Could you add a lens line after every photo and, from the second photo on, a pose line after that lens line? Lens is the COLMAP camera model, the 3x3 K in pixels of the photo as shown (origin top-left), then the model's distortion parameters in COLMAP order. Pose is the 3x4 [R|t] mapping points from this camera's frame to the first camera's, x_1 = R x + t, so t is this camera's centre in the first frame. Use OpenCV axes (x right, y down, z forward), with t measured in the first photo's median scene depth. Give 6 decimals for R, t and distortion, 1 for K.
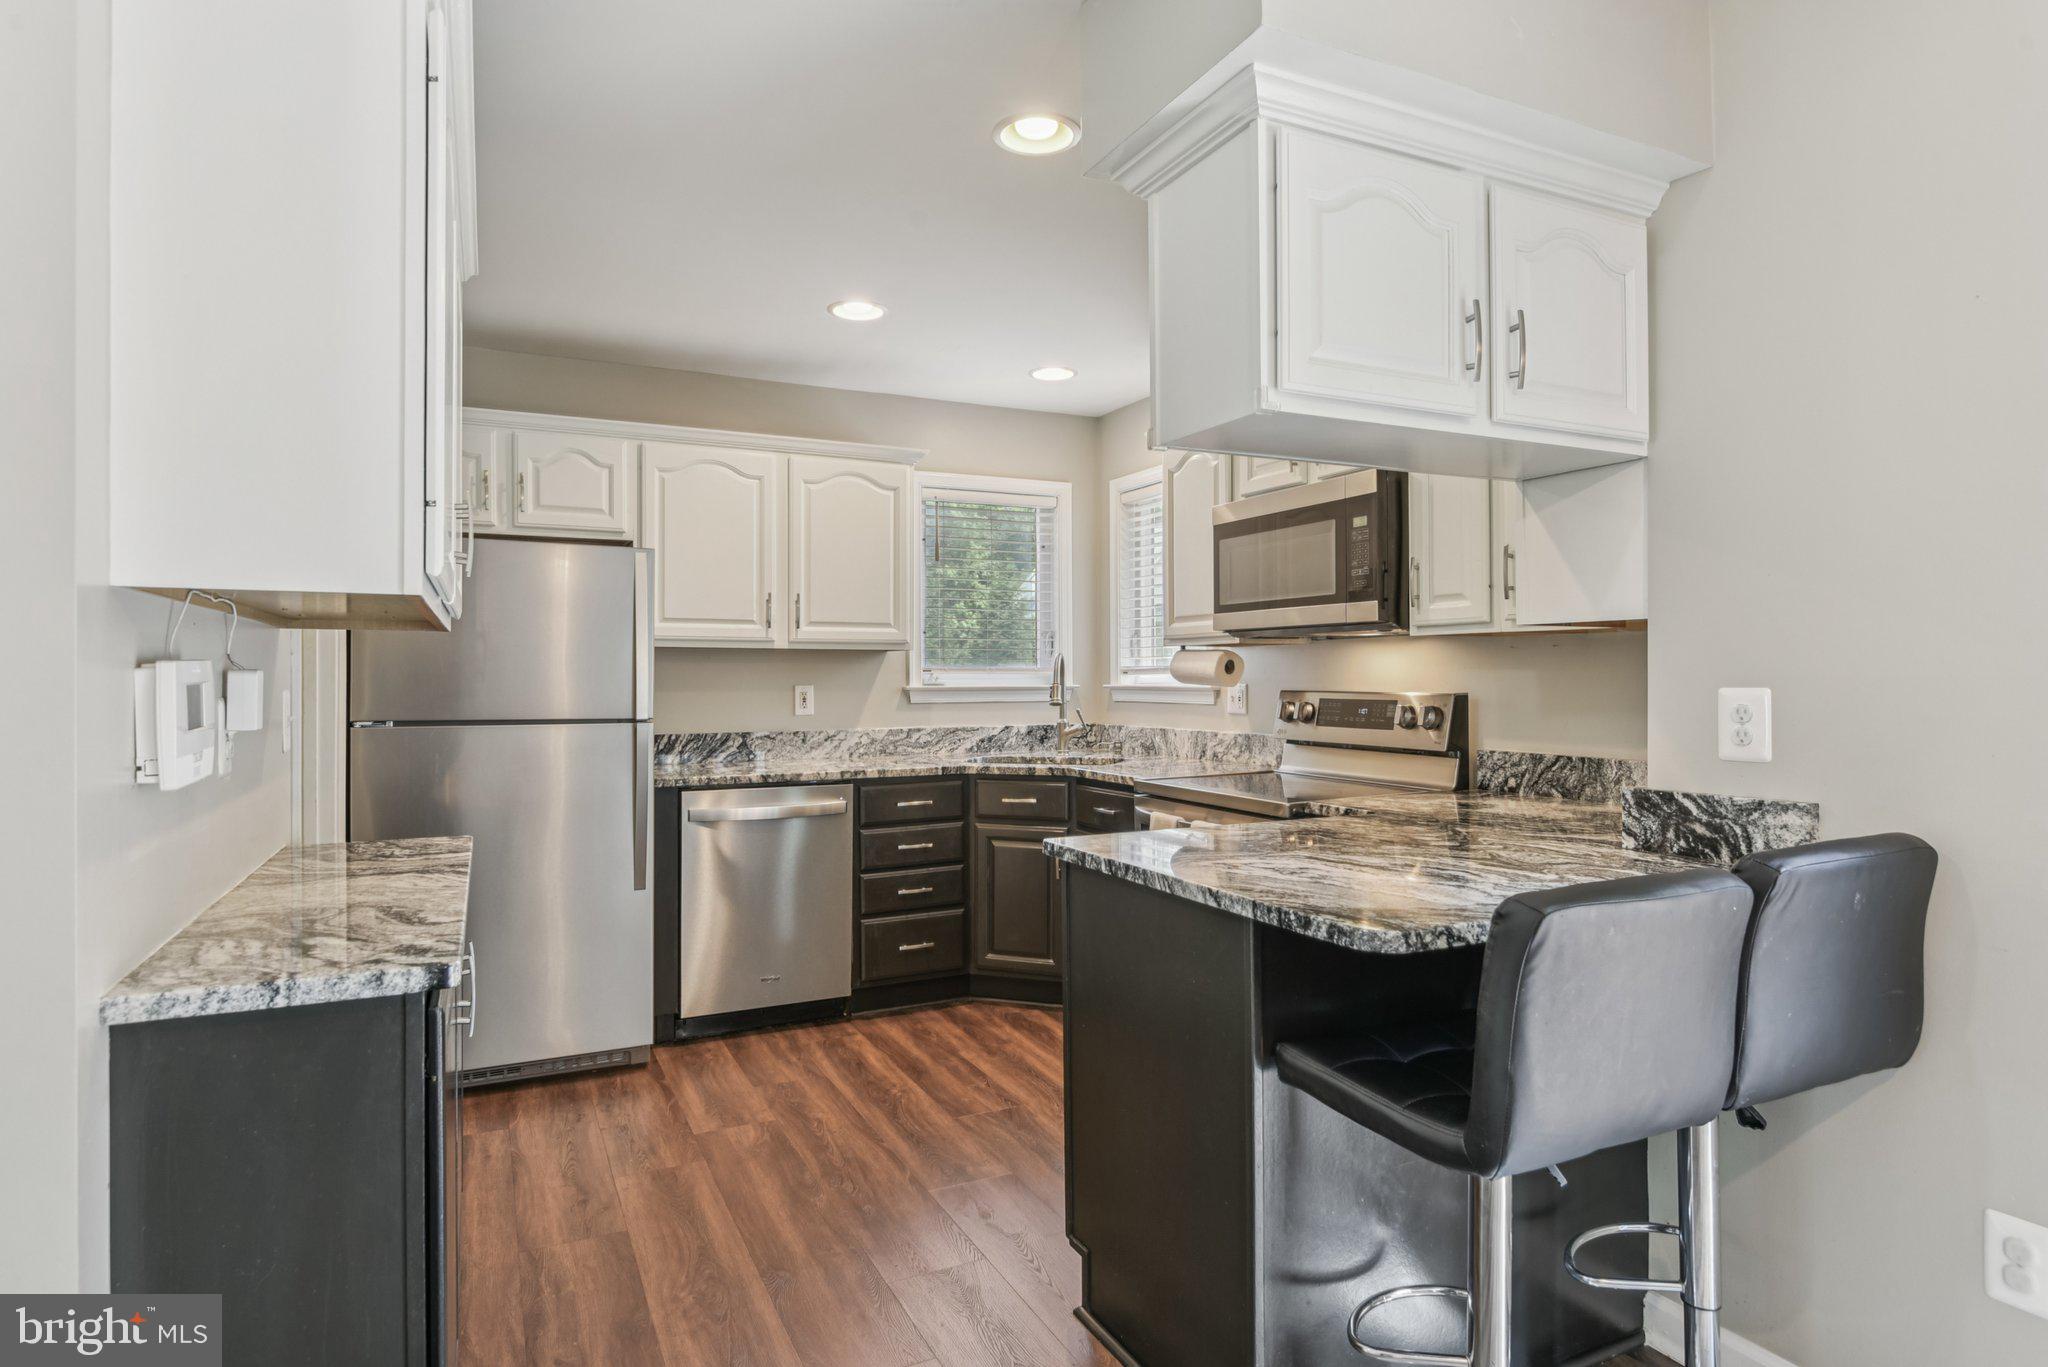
lens RADIAL K [[1094.7, 0, 1021.5], [0, 1094.7, 677.1], [0, 0, 1]] dist [0.004561, -0.013154]
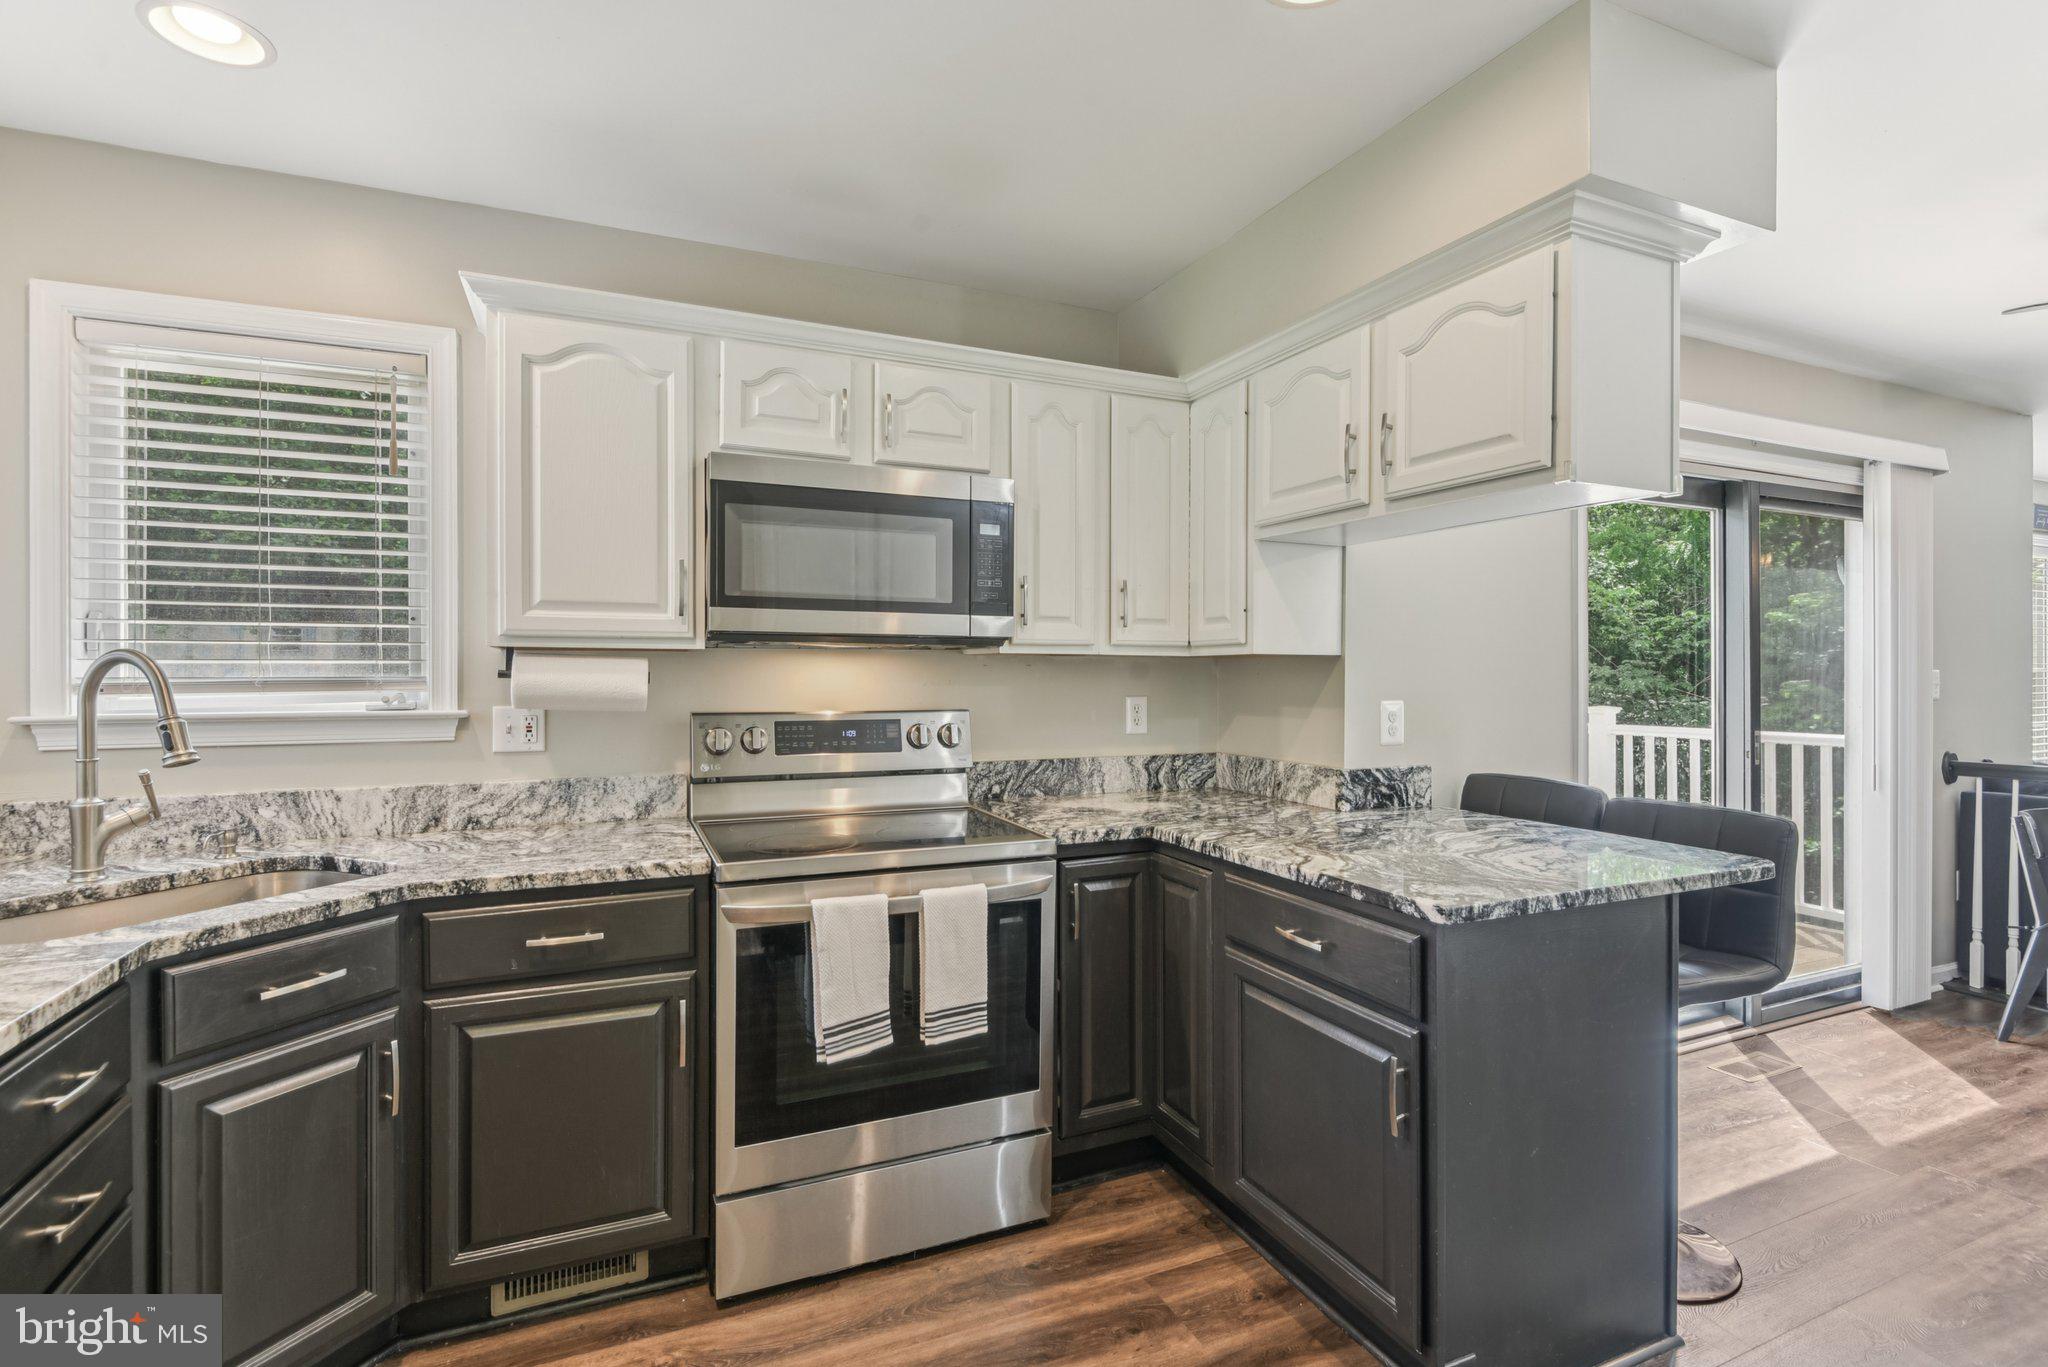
lens RADIAL K [[961.7, 0, 1028.9], [0, 961.7, 679.9], [0, 0, 1]] dist [0.006851, -0.009365]
pose [[0.047348, -0.003618, 0.998872, -0.560576], [-0.000029, 0.999993, 0.003623, -0.018199], [-0.998878, -0.000200, 0.047348, 1.012017]]
